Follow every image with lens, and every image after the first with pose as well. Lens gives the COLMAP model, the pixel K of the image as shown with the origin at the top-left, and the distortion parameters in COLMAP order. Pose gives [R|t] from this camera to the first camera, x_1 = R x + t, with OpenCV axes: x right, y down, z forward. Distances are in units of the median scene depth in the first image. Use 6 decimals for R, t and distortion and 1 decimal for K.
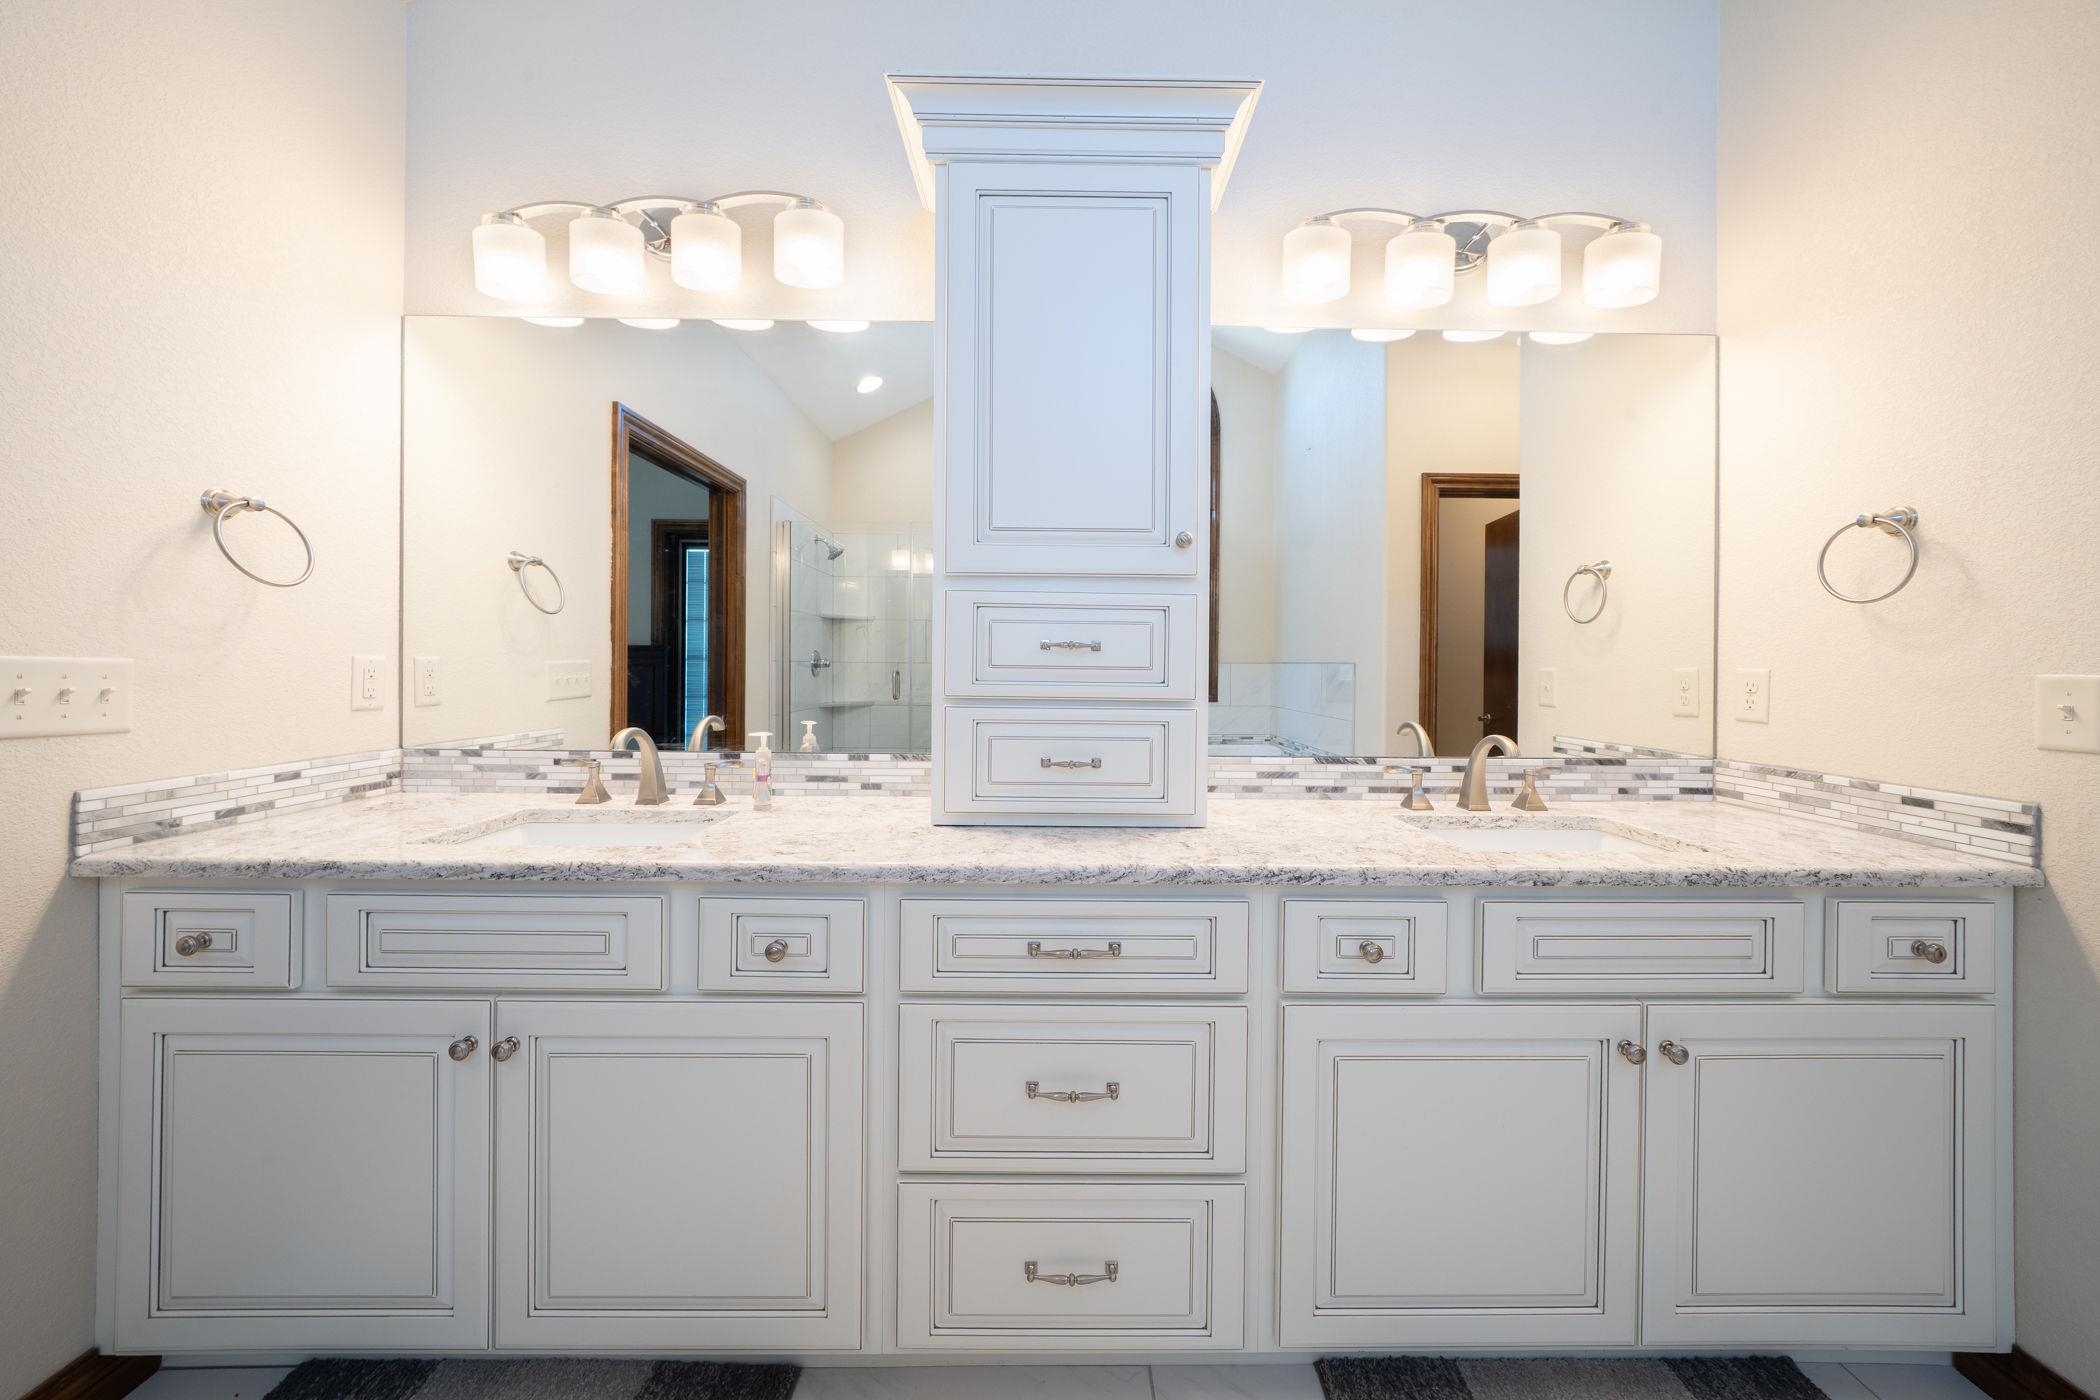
lens RADIAL K [[718.8, 0, 1050.9], [0, 718.8, 666.6], [0, 0, 1]] dist [-0.015961, 0.001201]
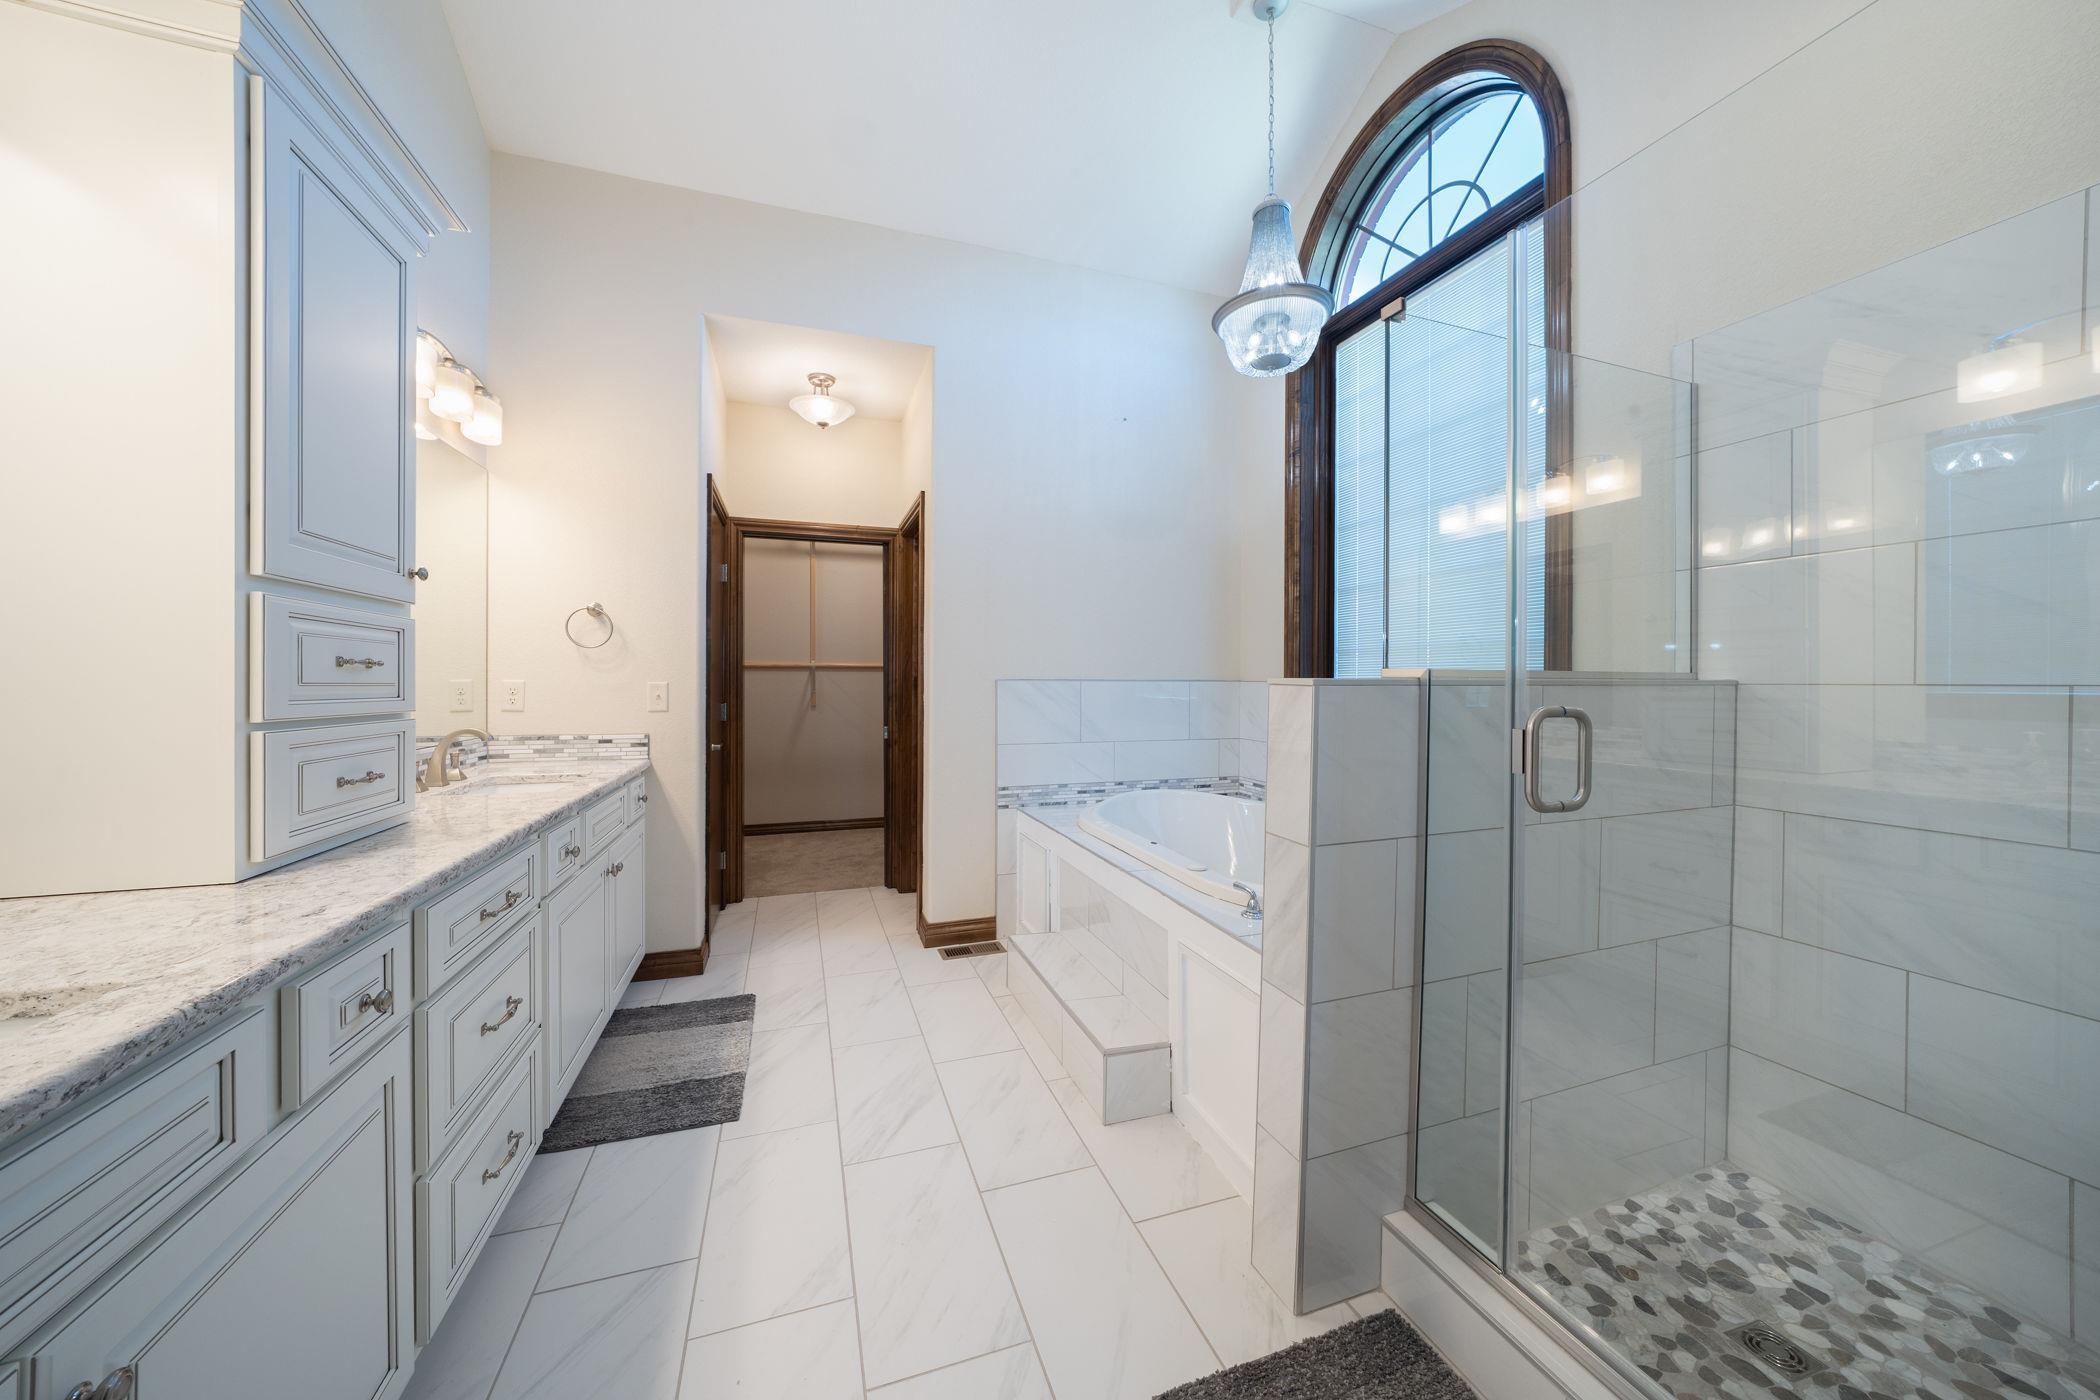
lens RADIAL K [[718.8, 0, 1051.6], [0, 718.8, 685.9], [0, 0, 1]] dist [-0.015961, 0.001201]
pose [[-0.331236, -0.013511, 0.943451, -1.231429], [-0.001588, 0.999904, 0.013762, -0.010348], [-0.943547, 0.003060, -0.331226, 0.404714]]
